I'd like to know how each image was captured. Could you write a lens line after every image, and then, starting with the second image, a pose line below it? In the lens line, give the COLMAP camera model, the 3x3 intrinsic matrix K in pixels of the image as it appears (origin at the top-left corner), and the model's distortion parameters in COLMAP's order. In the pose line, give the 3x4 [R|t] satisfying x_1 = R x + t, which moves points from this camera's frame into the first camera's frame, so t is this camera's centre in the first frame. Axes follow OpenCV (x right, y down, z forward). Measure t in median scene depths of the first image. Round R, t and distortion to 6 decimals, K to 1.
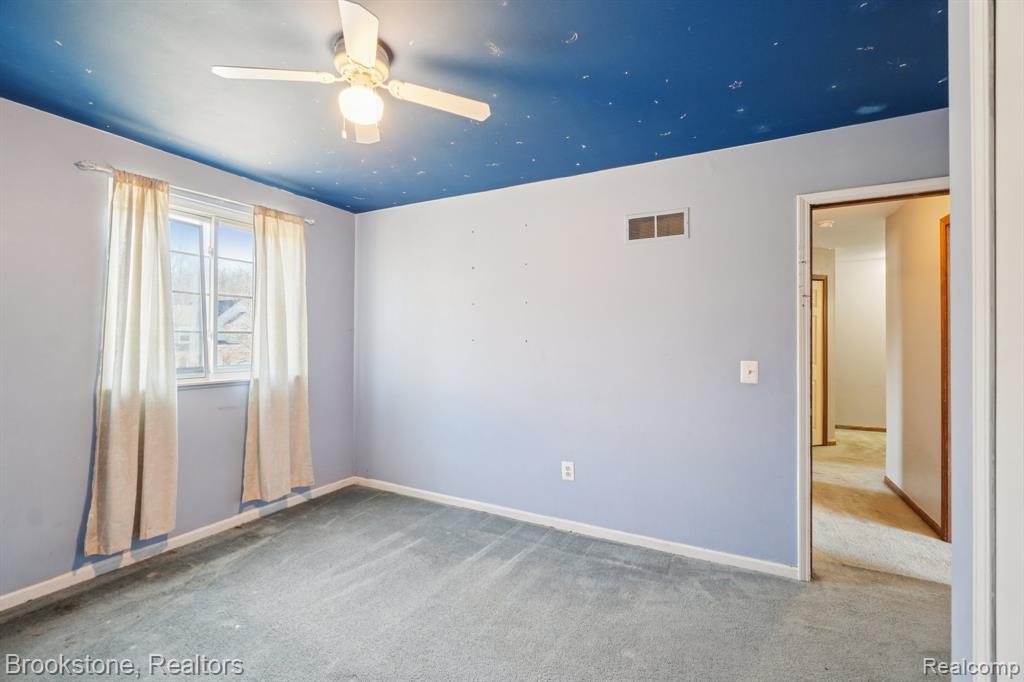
lens RADIAL K [[443.8, 0, 517.0], [0, 443.8, 336.5], [0, 0, 1]] dist [-0.006130, 0.000396]
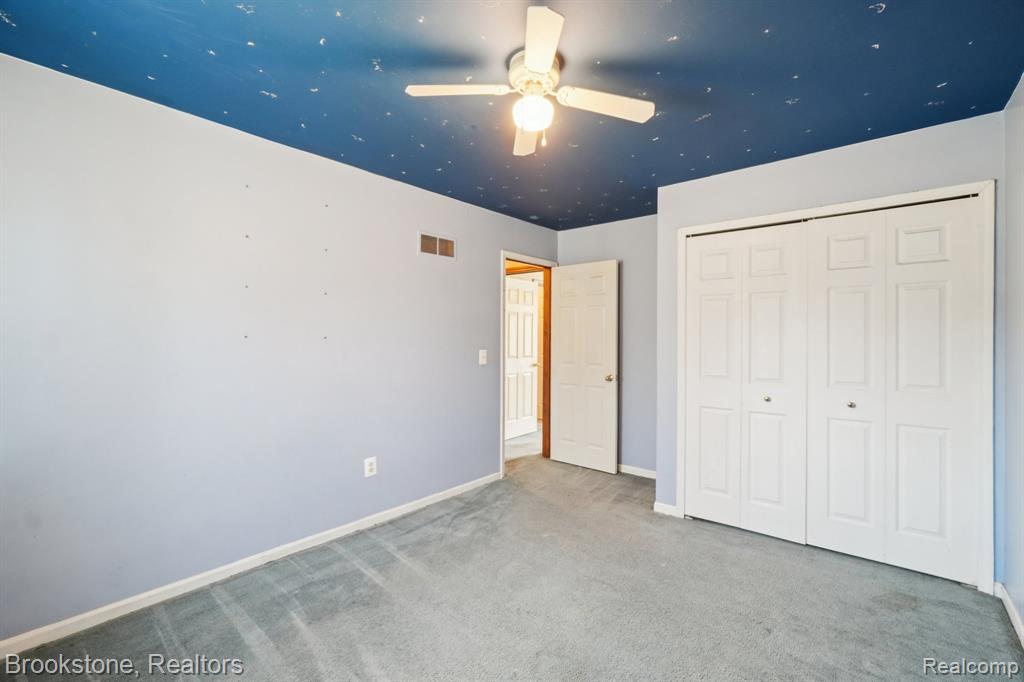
lens RADIAL K [[443.8, 0, 517.0], [0, 443.8, 336.5], [0, 0, 1]] dist [-0.006130, 0.000396]
pose [[0.207315, -0.000993, 0.978274, -0.875447], [-0.010489, 0.999940, 0.003238, 0.001996], [-0.978218, -0.010933, 0.207292, 0.518422]]
